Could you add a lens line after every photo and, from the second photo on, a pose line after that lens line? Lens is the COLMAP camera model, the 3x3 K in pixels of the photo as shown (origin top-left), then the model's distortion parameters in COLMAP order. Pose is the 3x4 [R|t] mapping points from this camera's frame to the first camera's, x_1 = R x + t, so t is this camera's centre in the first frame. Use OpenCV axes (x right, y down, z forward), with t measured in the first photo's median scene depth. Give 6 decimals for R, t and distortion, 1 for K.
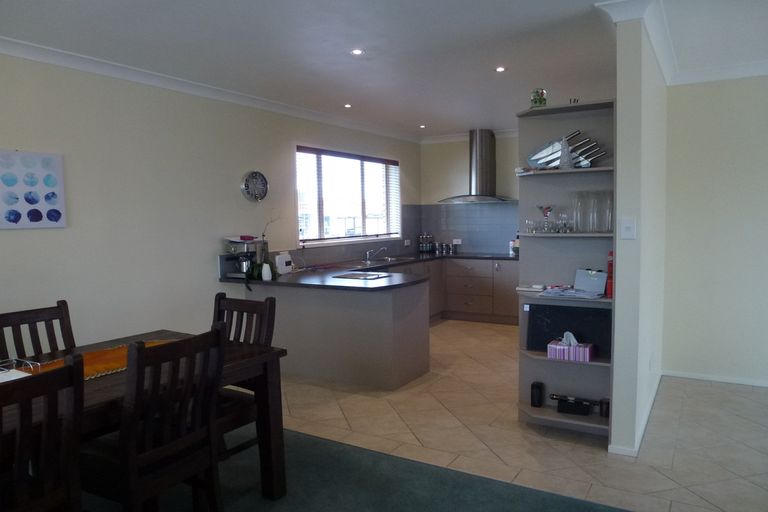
lens RADIAL K [[554.5, 0, 386.2], [0, 554.5, 260.3], [0, 0, 1]] dist [-0.024768, 0.020574]
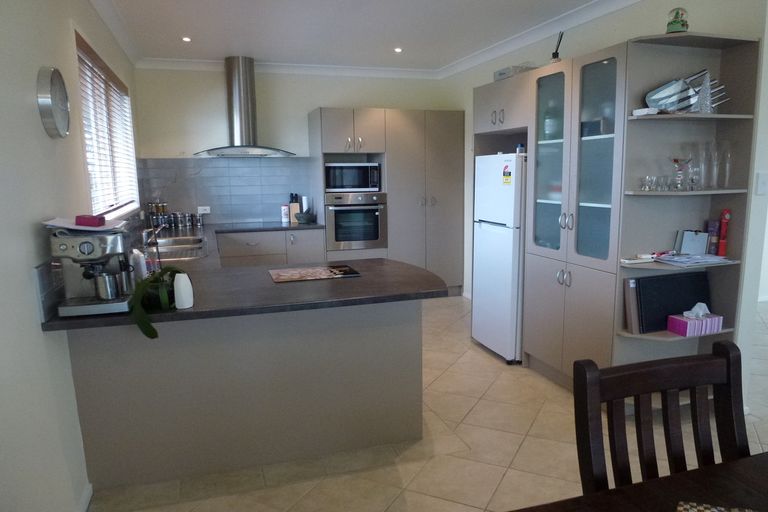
lens RADIAL K [[554.5, 0, 386.7], [0, 554.5, 259.7], [0, 0, 1]] dist [-0.024768, 0.020574]
pose [[0.657659, -0.114216, 0.744607, -0.488113], [0.063995, 0.993337, 0.095847, -0.041930], [-0.750592, -0.015383, 0.660586, 0.607849]]
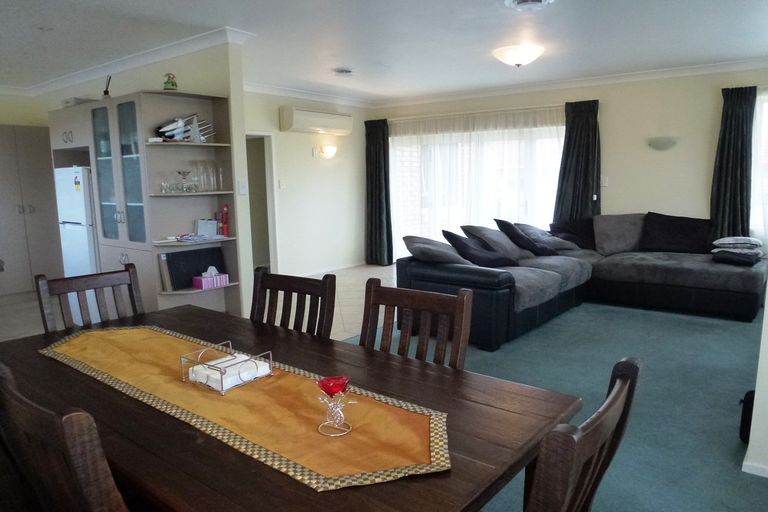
lens RADIAL K [[554.5, 0, 387.1], [0, 554.5, 258.0], [0, 0, 1]] dist [-0.024768, 0.020574]
pose [[0.143962, -0.129792, 0.981035, -0.694364], [0.090293, 0.988949, 0.117589, -0.006997], [-0.985455, 0.071652, 0.154090, 0.287294]]
